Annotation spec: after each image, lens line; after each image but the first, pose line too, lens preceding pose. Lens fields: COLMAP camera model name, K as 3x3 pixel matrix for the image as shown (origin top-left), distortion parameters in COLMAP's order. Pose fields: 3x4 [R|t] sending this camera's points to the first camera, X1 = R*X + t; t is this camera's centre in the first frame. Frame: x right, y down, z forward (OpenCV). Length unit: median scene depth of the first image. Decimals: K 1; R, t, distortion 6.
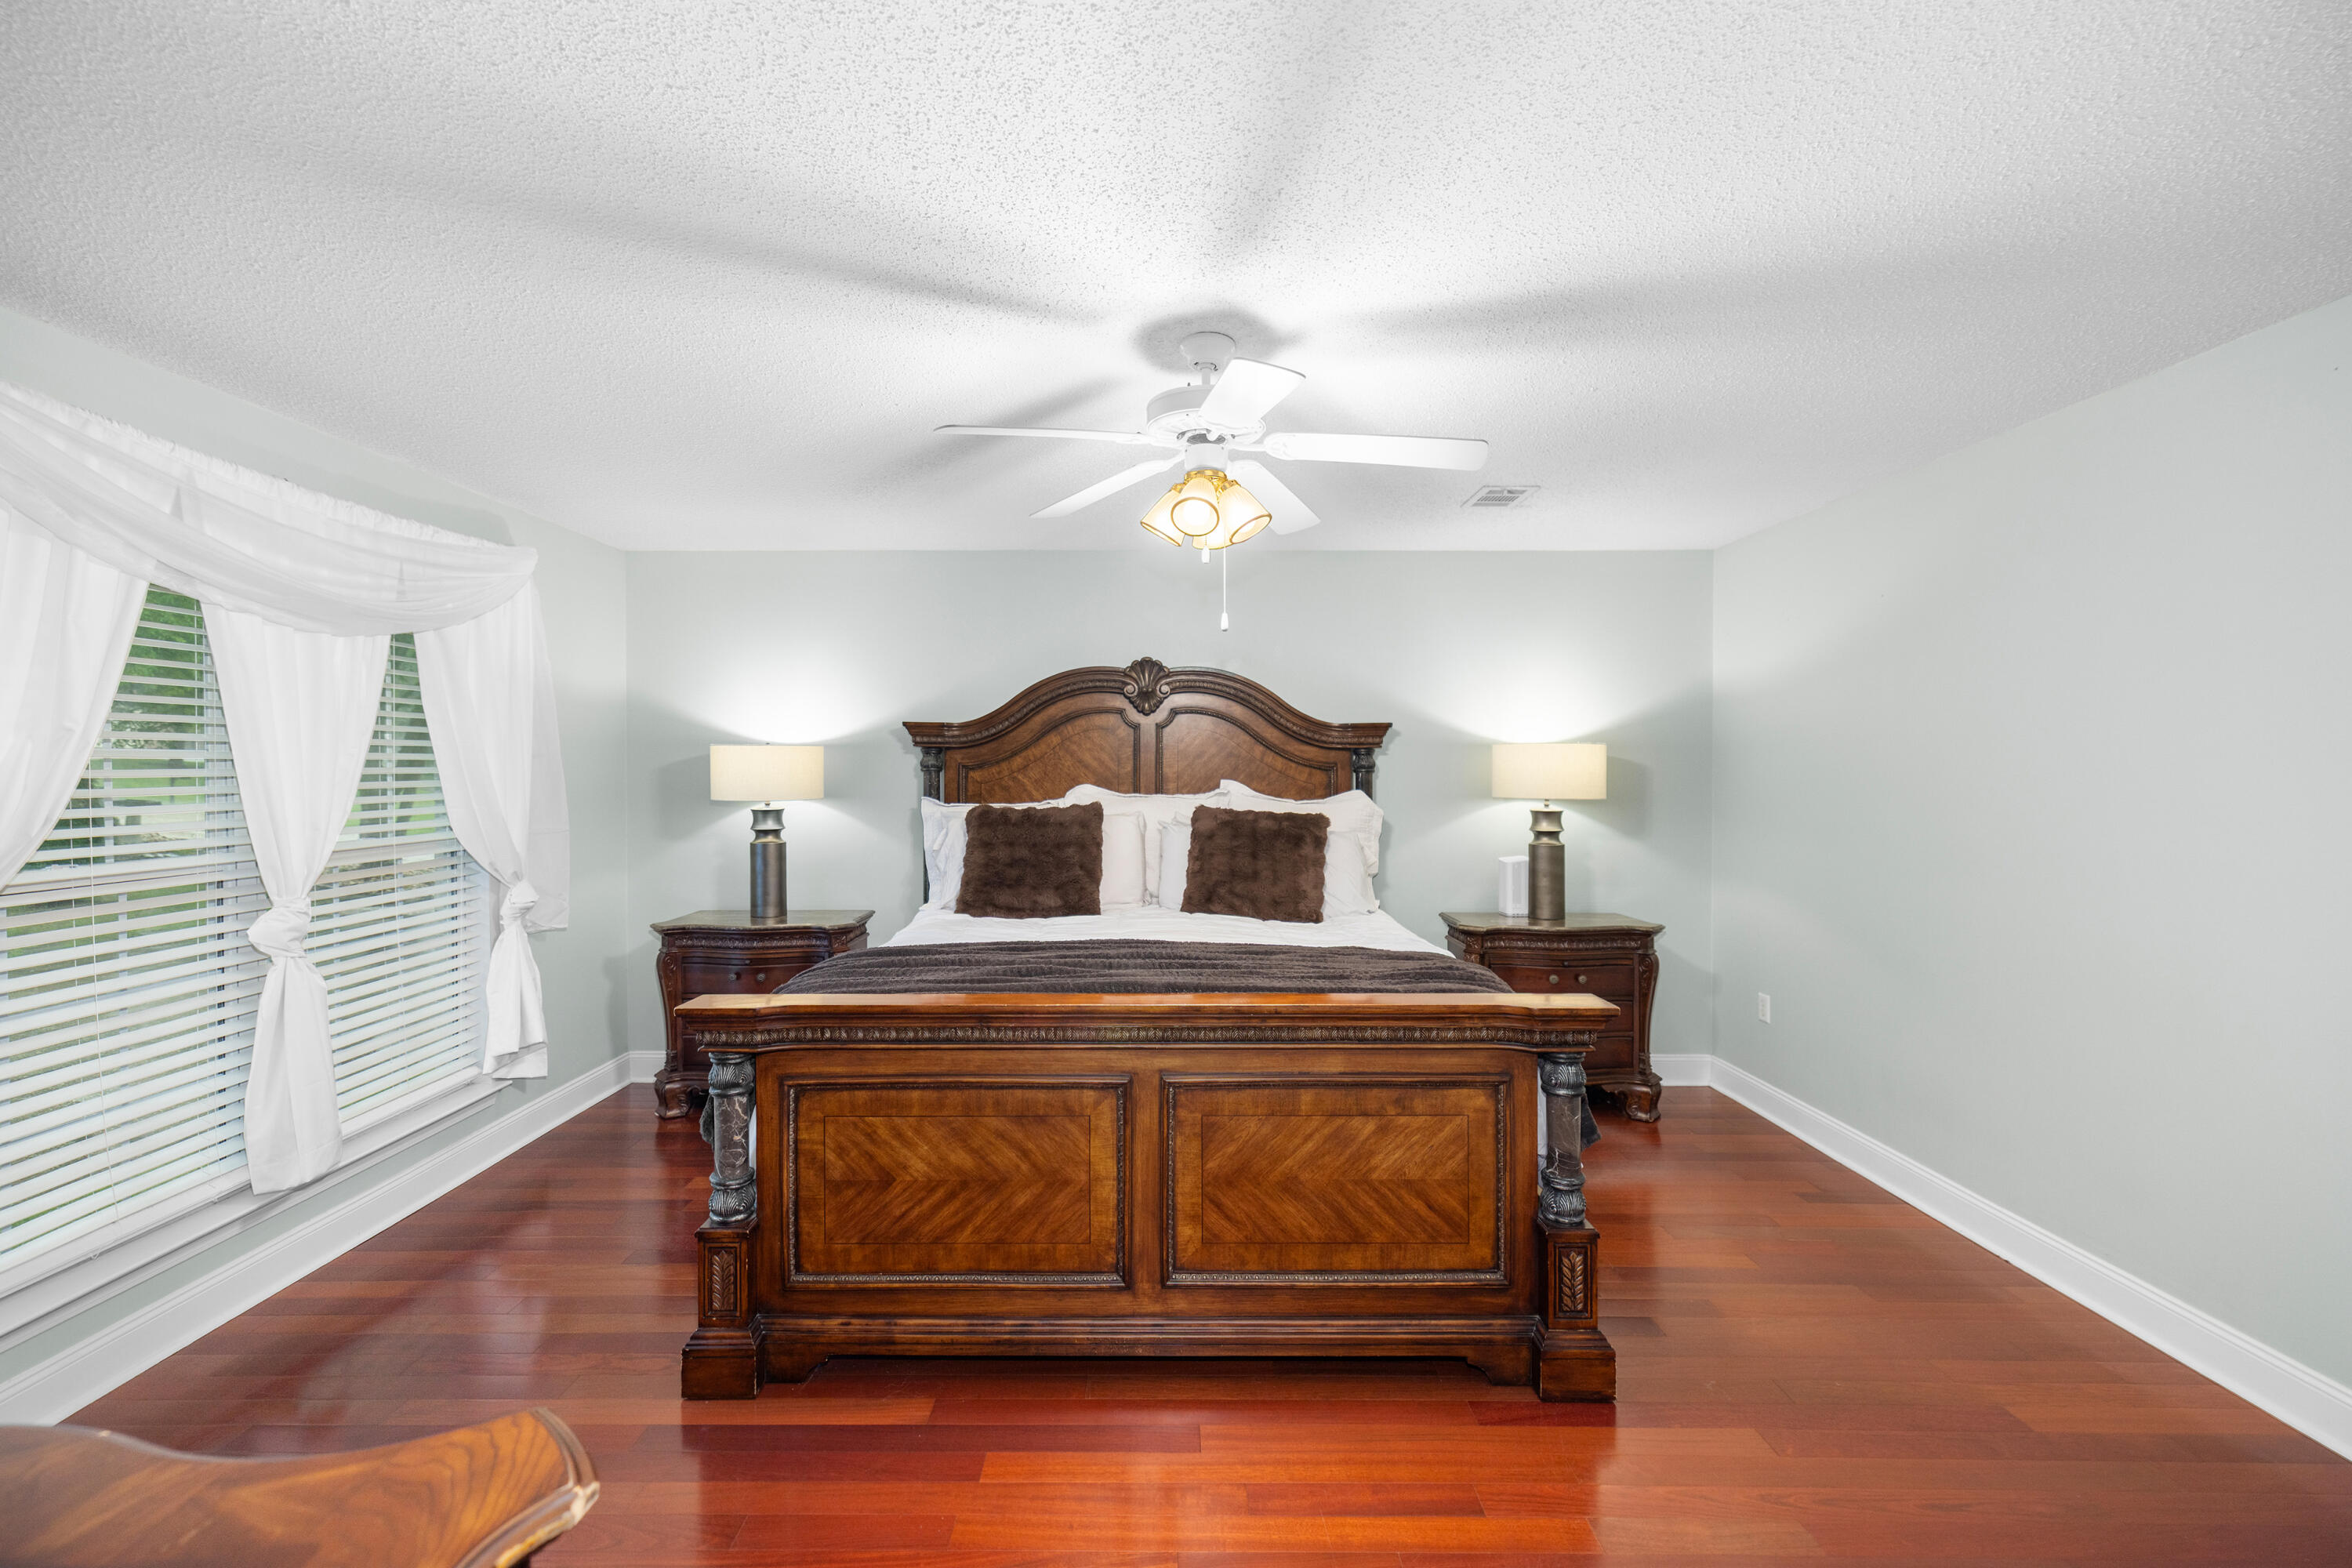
lens RADIAL K [[987.7, 0, 1151.6], [0, 987.7, 774.8], [0, 0, 1]] dist [0.000364, 0.000071]
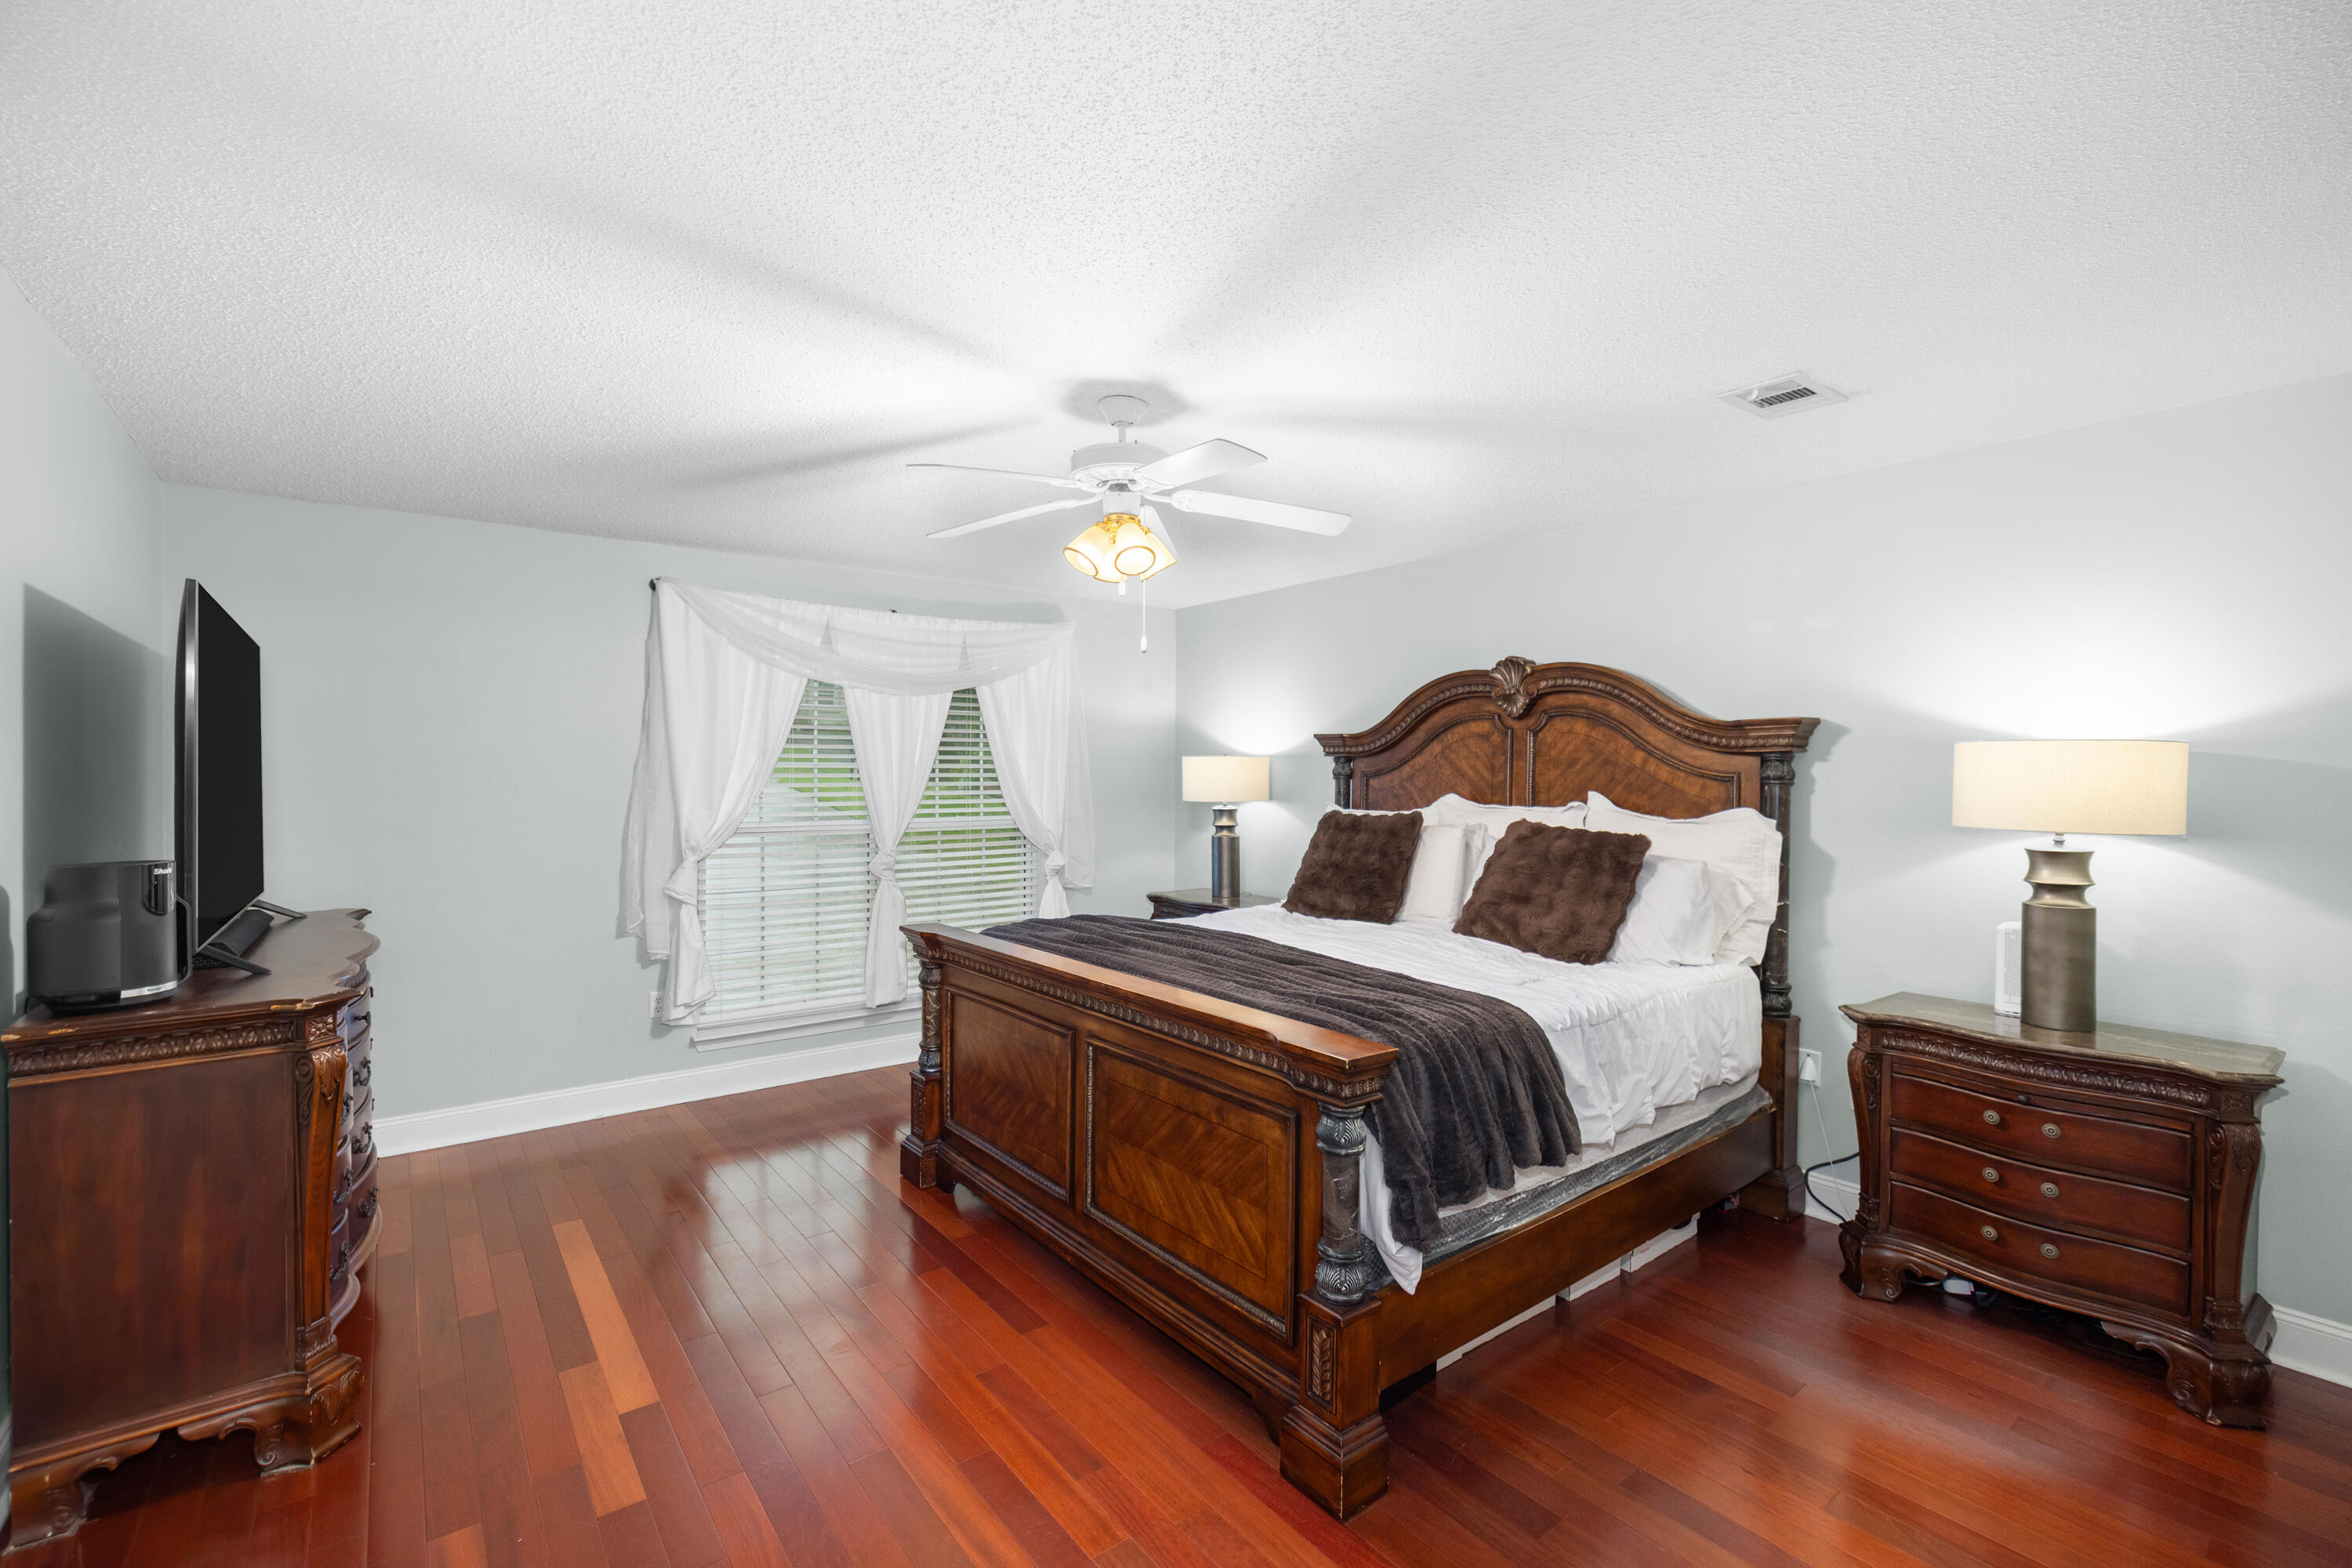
lens RADIAL K [[1006.2, 0, 1160.7], [0, 1006.2, 776.5], [0, 0, 1]] dist [0.001968, 0.000349]
pose [[0.614561, 0.006577, -0.788842, 0.549883], [-0.012494, 0.999921, -0.001398, -0.002340], [0.788770, 0.010715, 0.614595, 0.176647]]
